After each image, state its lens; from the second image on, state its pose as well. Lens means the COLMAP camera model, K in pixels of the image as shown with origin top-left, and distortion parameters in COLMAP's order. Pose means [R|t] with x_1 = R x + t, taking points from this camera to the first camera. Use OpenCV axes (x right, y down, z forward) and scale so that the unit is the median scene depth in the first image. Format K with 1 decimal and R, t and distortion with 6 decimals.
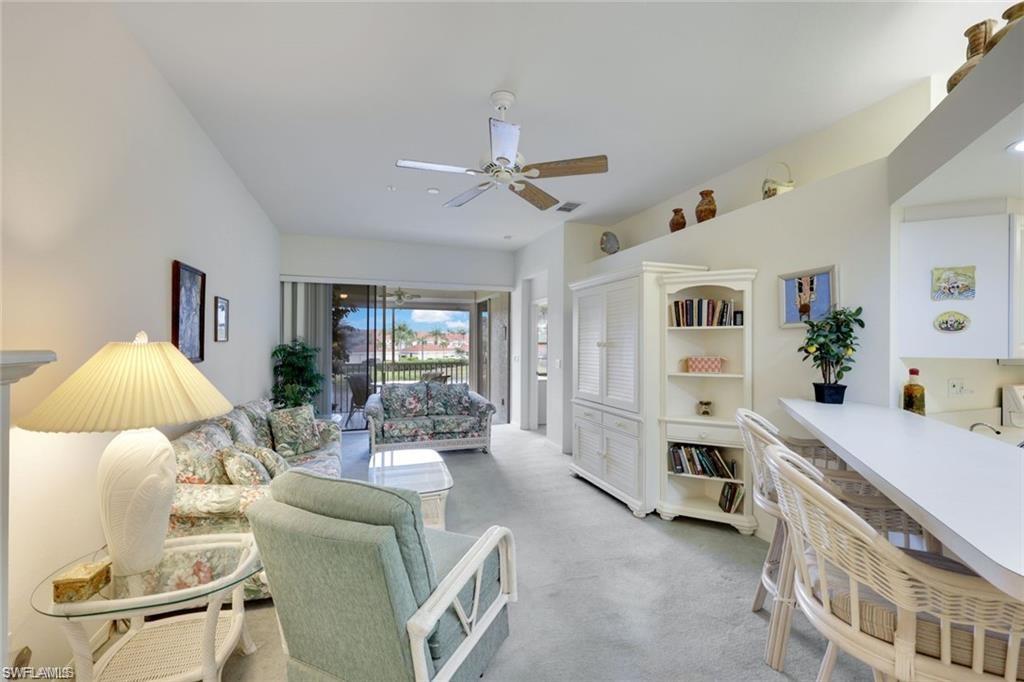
lens RADIAL K [[403.9, 0, 514.0], [0, 403.9, 329.9], [0, 0, 1]] dist [-0.000292, 0.000019]
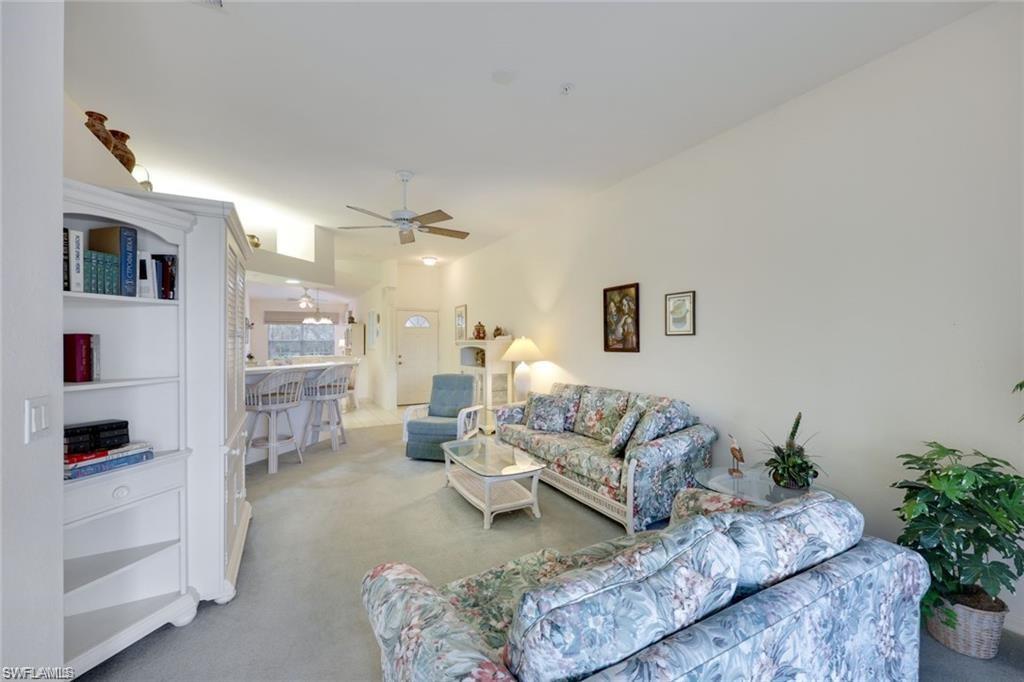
lens RADIAL K [[417.0, 0, 513.7], [0, 417.0, 342.6], [0, 0, 1]] dist [0.002856, 0.000214]
pose [[-0.990185, -0.004031, -0.139702, -0.159978], [0.000558, 0.999462, -0.032796, 0.077767], [0.139759, -0.032552, -0.989650, 1.890994]]
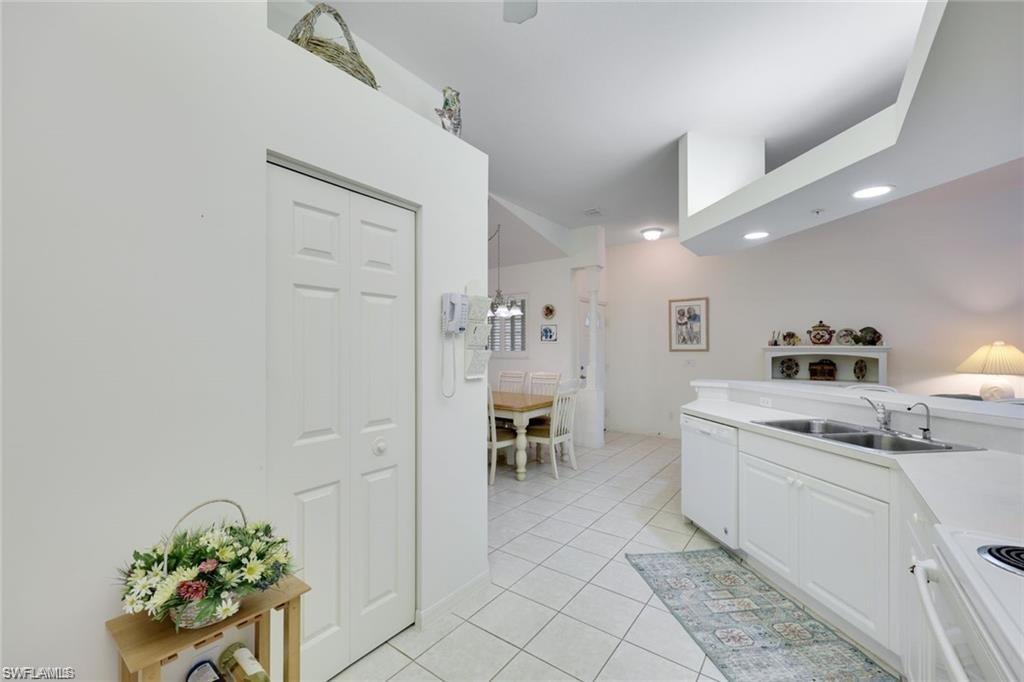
lens RADIAL K [[417.0, 0, 513.7], [0, 417.0, 342.6], [0, 0, 1]] dist [0.002856, 0.000214]
pose [[-0.816829, -0.010822, -0.576778, 1.353636], [0.013488, 0.999192, -0.037849, 0.037274], [0.576722, -0.038696, -0.816023, 0.606784]]
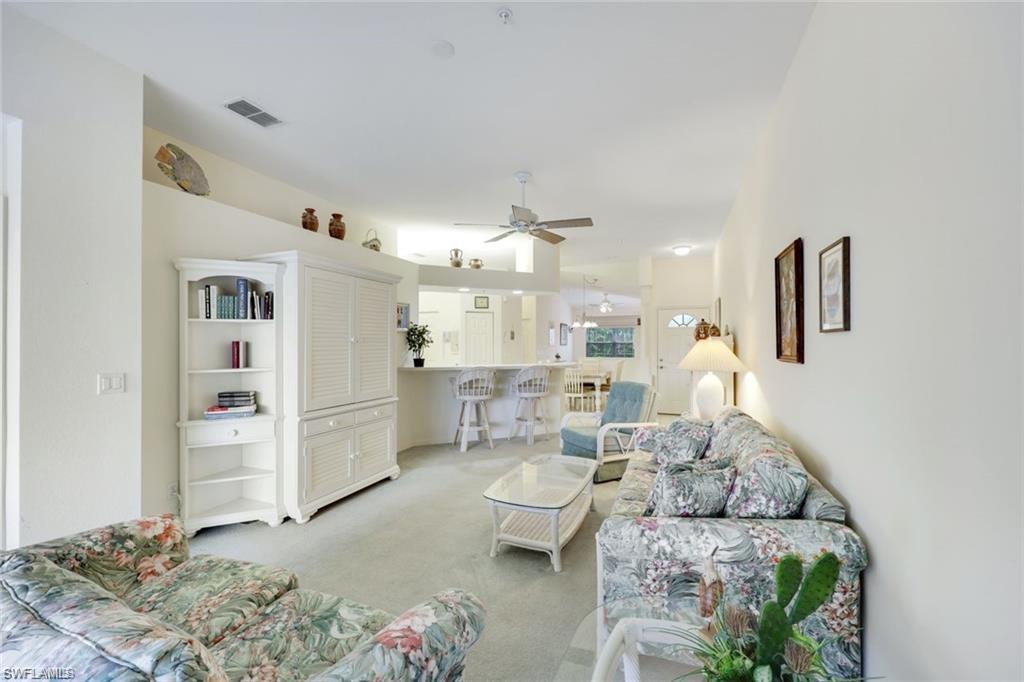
lens RADIAL K [[416.4, 0, 501.4], [0, 416.4, 341.0], [0, 0, 1]] dist [0.000815, 0.000014]
pose [[-0.726336, 0.002412, 0.687336, -0.747967], [-0.023970, 0.999297, -0.028837, 0.061904], [-0.686922, -0.037421, -0.725767, 1.582739]]
